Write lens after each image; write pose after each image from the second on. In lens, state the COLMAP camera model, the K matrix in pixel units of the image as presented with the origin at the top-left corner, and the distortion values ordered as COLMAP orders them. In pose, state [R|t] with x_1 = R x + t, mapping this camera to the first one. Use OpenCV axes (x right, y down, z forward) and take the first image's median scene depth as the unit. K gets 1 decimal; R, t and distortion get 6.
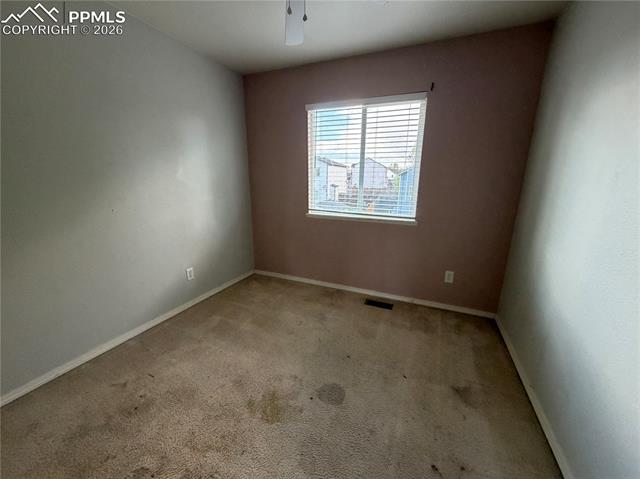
lens RADIAL K [[254.8, 0, 318.5], [0, 254.8, 241.2], [0, 0, 1]] dist [0.001663, -0.000094]
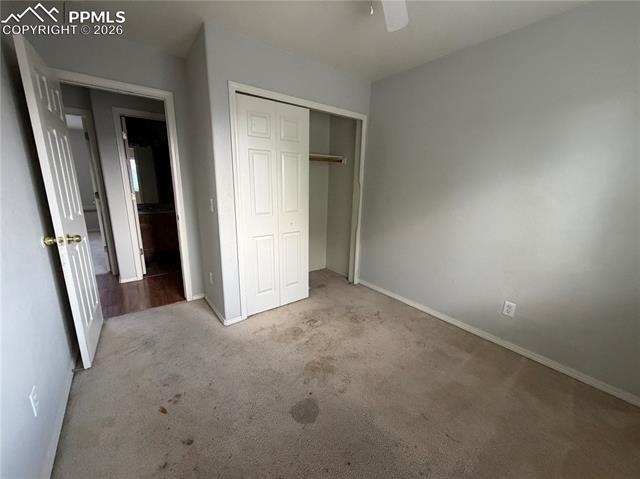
lens RADIAL K [[254.8, 0, 318.5], [0, 254.8, 241.2], [0, 0, 1]] dist [0.001663, -0.000094]
pose [[-0.485114, 0.174694, -0.856823, 0.664738], [-0.241786, 0.914845, 0.323417, -0.273747], [0.840359, 0.364063, -0.401566, 1.075390]]
